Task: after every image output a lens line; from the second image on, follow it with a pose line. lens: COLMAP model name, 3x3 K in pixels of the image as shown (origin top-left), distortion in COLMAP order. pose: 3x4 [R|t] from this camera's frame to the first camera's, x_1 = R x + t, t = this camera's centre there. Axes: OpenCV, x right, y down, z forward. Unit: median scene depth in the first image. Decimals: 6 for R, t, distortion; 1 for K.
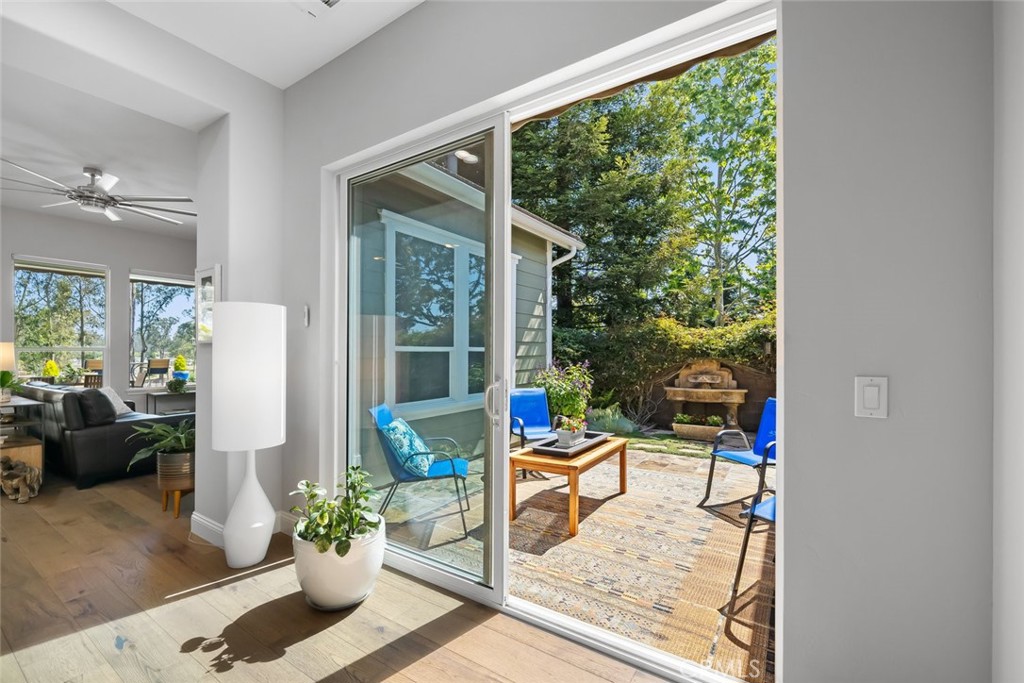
lens RADIAL K [[428.9, 0, 498.7], [0, 428.9, 345.3], [0, 0, 1]] dist [0.018019, -0.000465]
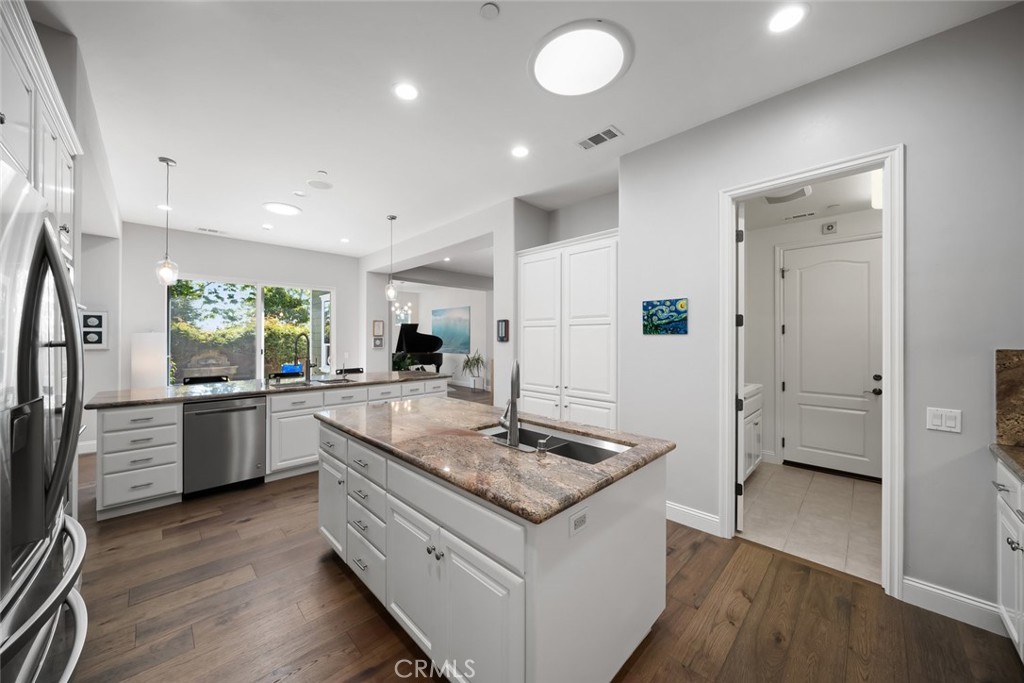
lens RADIAL K [[364.2, 0, 509.4], [0, 364.2, 338.1], [0, 0, 1]] dist [-0.003995, -0.000855]
pose [[0.184961, 0.004375, 0.982736, -0.662561], [-0.015463, 0.999879, -0.001541, -0.029262], [-0.982624, -0.014911, 0.185006, -0.391981]]
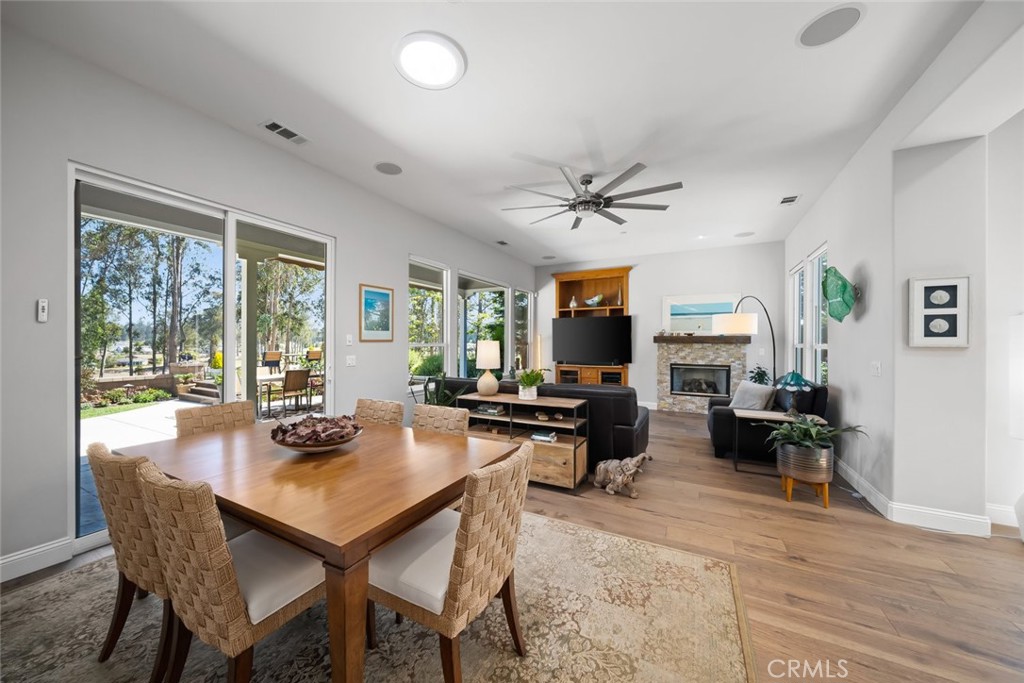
lens RADIAL K [[364.2, 0, 502.4], [0, 364.2, 339.0], [0, 0, 1]] dist [-0.003995, -0.000855]
pose [[0.994701, 0.005214, 0.102681, -0.639529], [-0.005937, 0.999960, 0.006738, -0.009425], [-0.102642, -0.007311, 0.994692, 0.074547]]
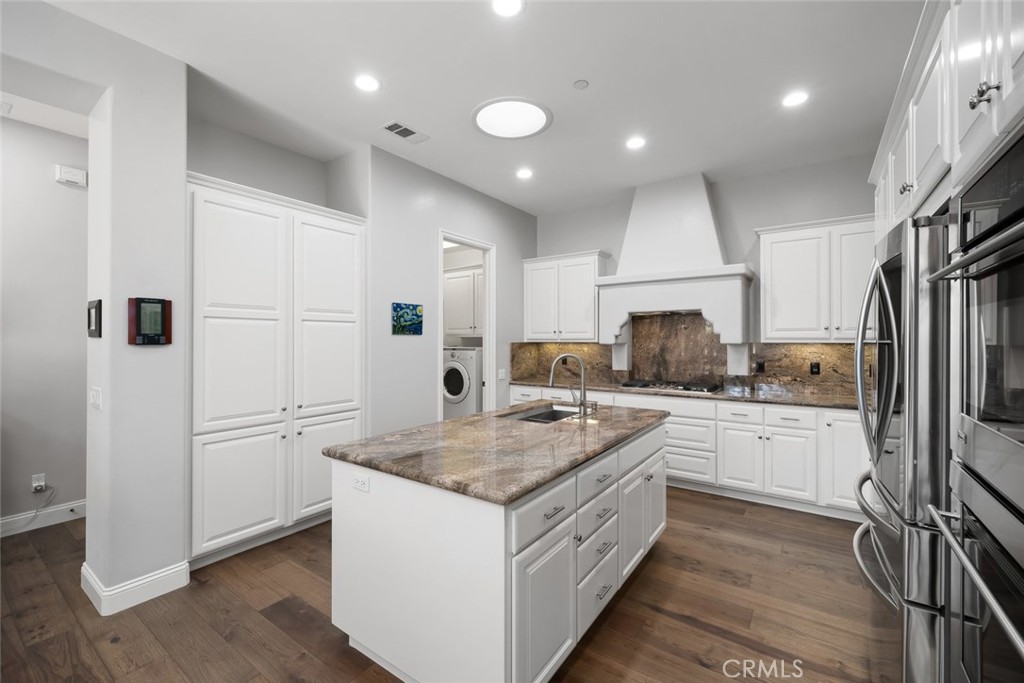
lens RADIAL K [[421.0, 0, 502.9], [0, 421.0, 339.7], [0, 0, 1]] dist [-0.007587, 0.000778]
pose [[-0.999735, 0.003711, 0.022703, -0.391664], [0.003438, 0.999921, -0.012058, -0.024091], [-0.022746, -0.011977, -0.999670, -0.004902]]
